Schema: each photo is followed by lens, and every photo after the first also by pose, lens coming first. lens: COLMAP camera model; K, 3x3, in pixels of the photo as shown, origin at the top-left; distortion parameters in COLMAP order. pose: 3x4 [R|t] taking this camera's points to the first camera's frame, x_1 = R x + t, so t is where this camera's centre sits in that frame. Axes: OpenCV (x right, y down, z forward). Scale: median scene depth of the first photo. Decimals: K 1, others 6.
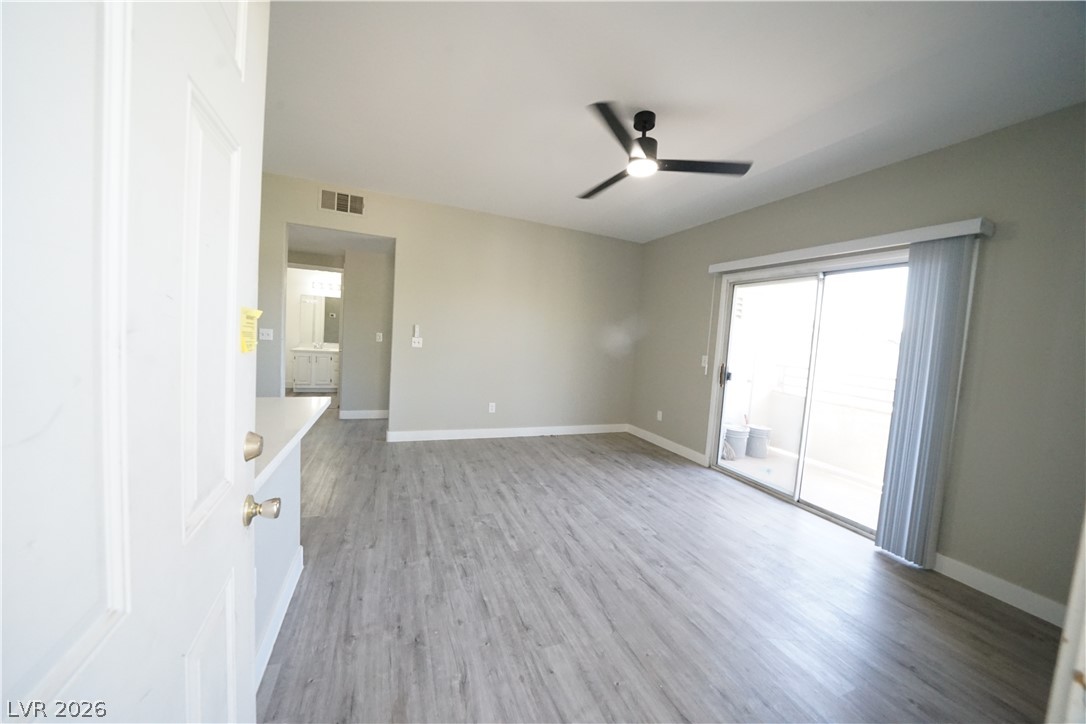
lens RADIAL K [[373.8, 0, 545.1], [0, 373.8, 360.7], [0, 0, 1]] dist [-0.026269, 0.002461]
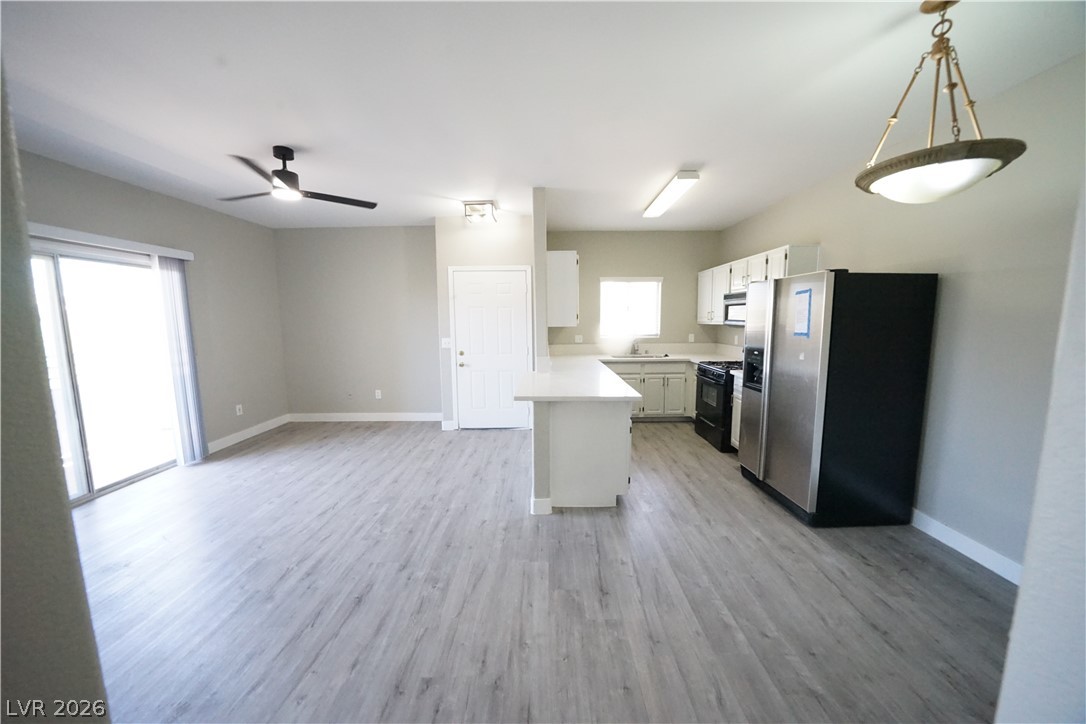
lens RADIAL K [[373.8, 0, 543.4], [0, 373.8, 359.9], [0, 0, 1]] dist [-0.026269, 0.002461]
pose [[-0.923231, -0.101739, 0.370532, -0.741968], [-0.028003, 0.979561, 0.199188, -0.190486], [-0.383223, 0.173521, -0.907210, 1.376358]]
